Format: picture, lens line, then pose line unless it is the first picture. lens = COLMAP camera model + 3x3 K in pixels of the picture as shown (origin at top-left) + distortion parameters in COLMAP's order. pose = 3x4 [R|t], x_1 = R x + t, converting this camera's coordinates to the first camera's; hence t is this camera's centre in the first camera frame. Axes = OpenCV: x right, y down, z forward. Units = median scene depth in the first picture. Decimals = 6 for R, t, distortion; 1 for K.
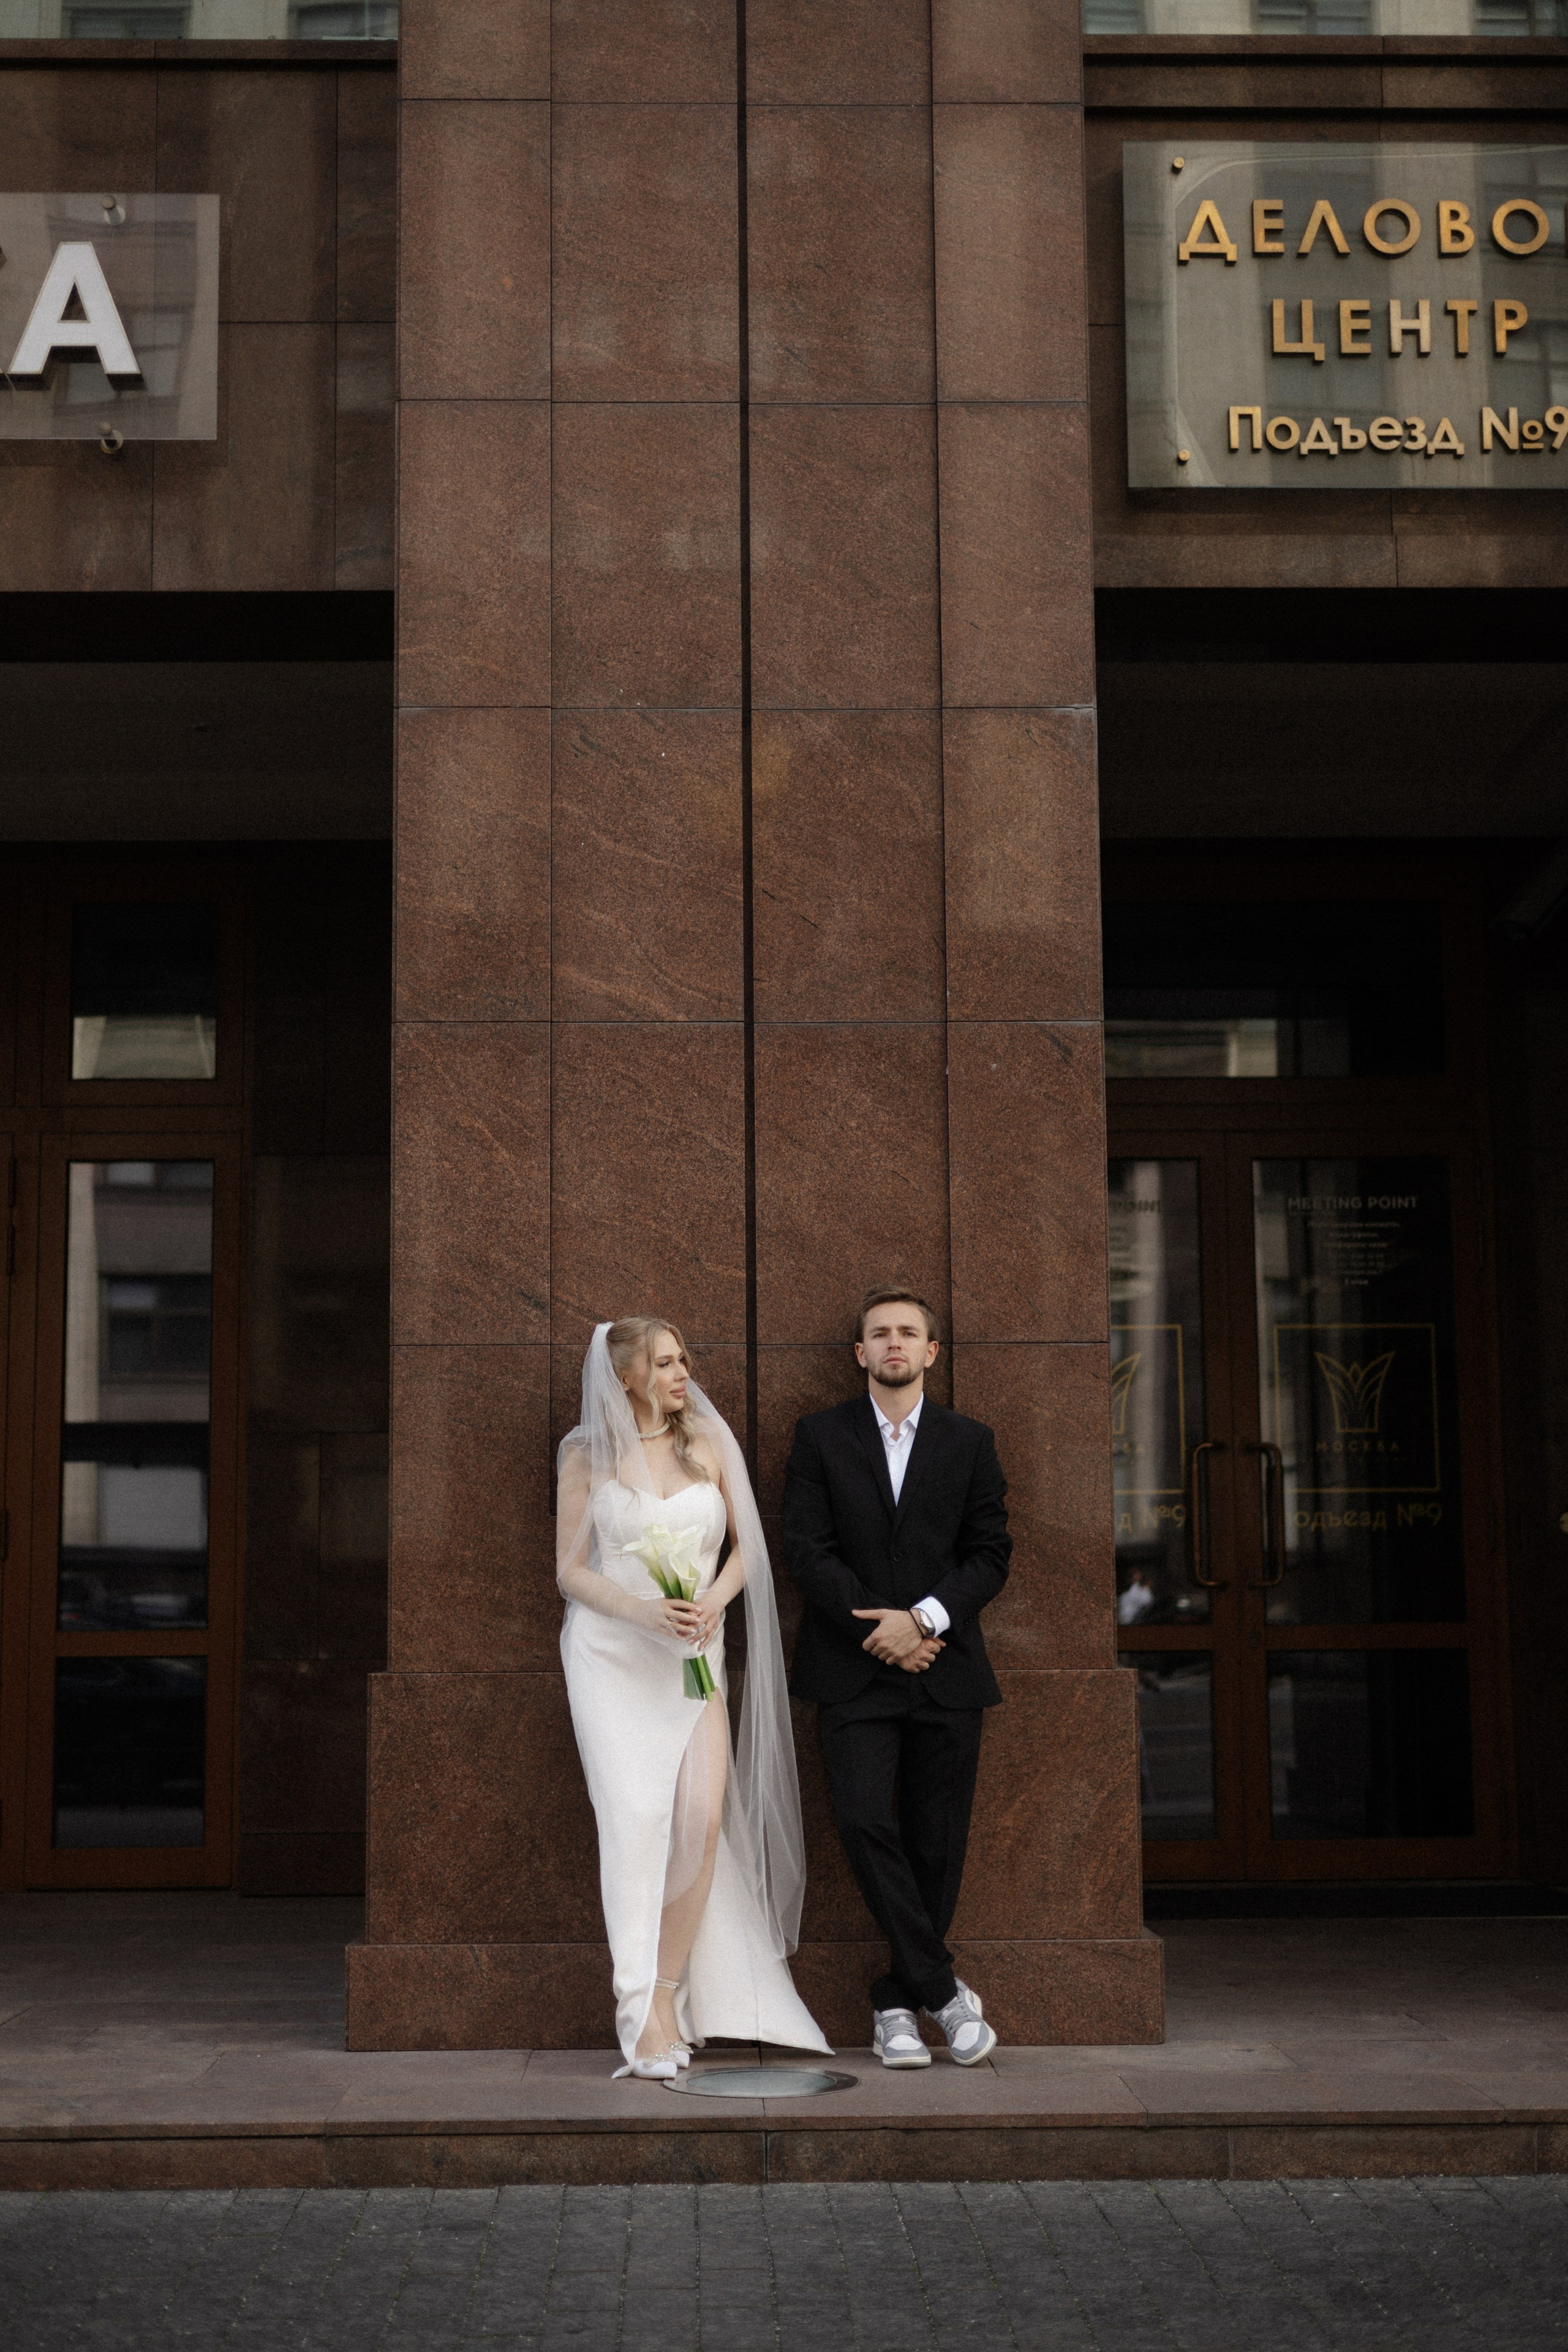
lens RADIAL K [[3216.4, 0, 784.0], [0, 3216.4, 1176.0], [0, 0, 1]] dist [0.004101, 0.000408]
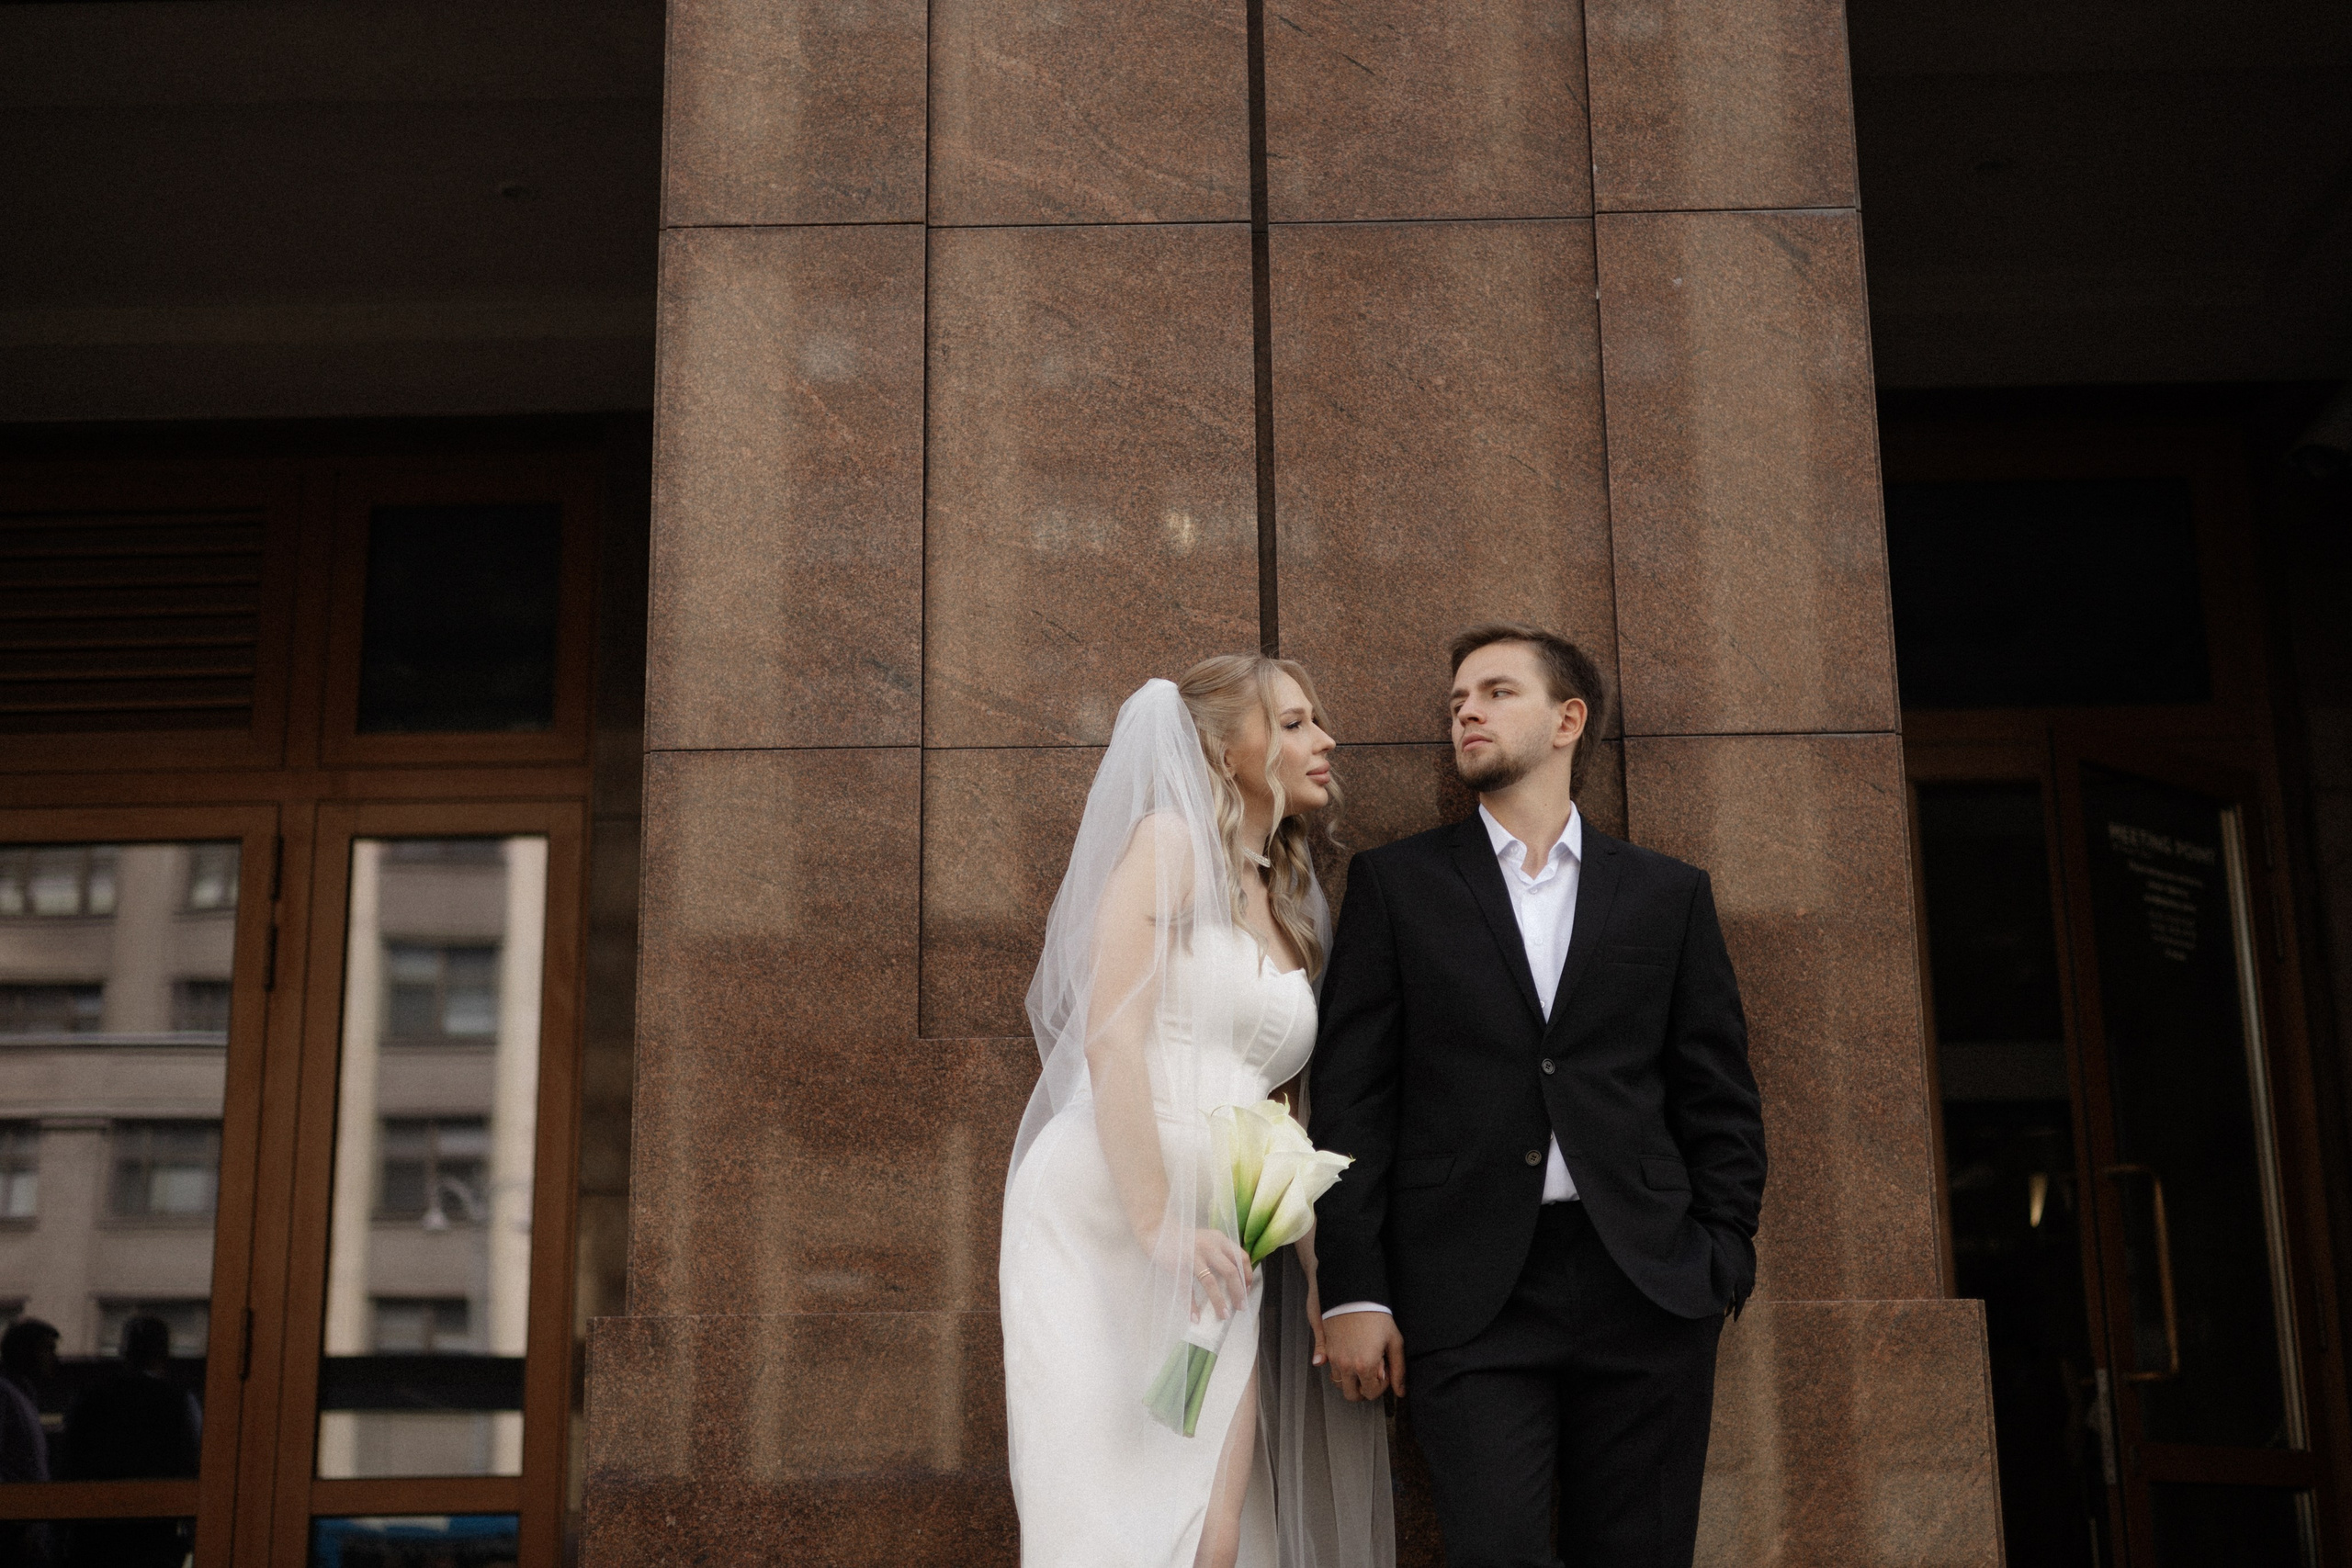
lens RADIAL K [[3216.1, 0, 1210.1], [0, 3216.1, 782.3], [0, 0, 1]] dist [0.004101, 0.000408]
pose [[0.998970, -0.019501, -0.040964, 0.002245], [0.012972, 0.987988, -0.153988, 0.146062], [0.043475, 0.153298, 0.987223, 0.430867]]
